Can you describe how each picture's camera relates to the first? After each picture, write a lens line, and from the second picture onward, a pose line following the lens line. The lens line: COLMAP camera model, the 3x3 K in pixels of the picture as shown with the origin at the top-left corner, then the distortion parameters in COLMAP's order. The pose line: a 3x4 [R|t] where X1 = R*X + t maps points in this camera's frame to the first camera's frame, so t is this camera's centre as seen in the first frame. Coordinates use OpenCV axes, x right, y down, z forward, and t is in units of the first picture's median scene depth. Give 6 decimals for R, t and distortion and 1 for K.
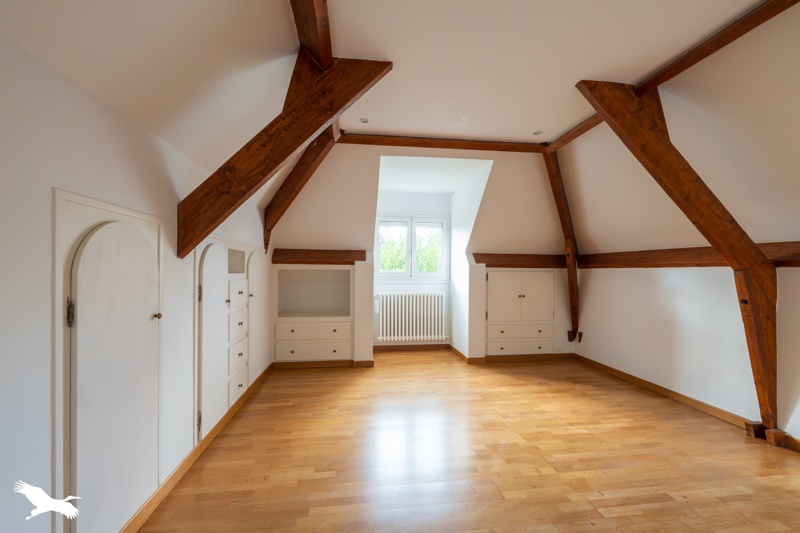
lens RADIAL K [[314.6, 0, 394.3], [0, 314.6, 269.6], [0, 0, 1]] dist [0.001273, -0.000125]
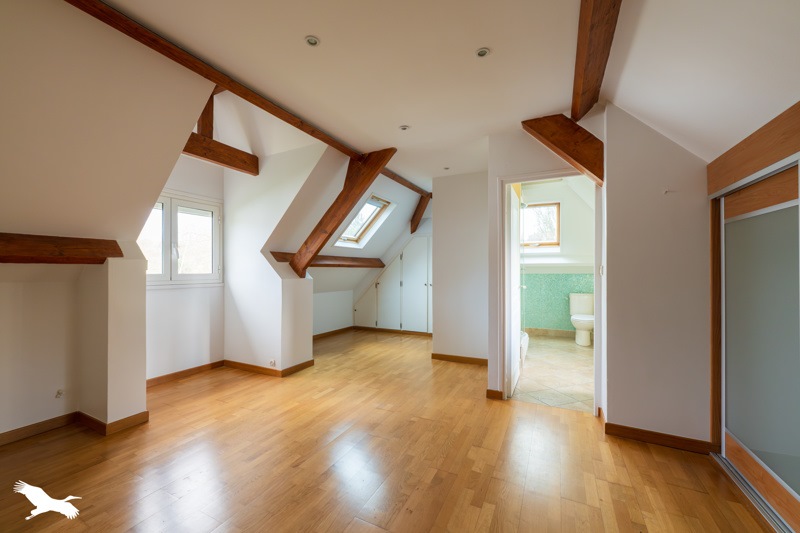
lens RADIAL K [[314.6, 0, 395.3], [0, 314.6, 267.9], [0, 0, 1]] dist [0.001273, -0.000125]
pose [[0.569942, 0.002133, 0.821682, -0.292294], [-0.004053, 0.999992, 0.000216, -0.009956], [-0.821675, -0.003453, 0.569946, 0.214788]]
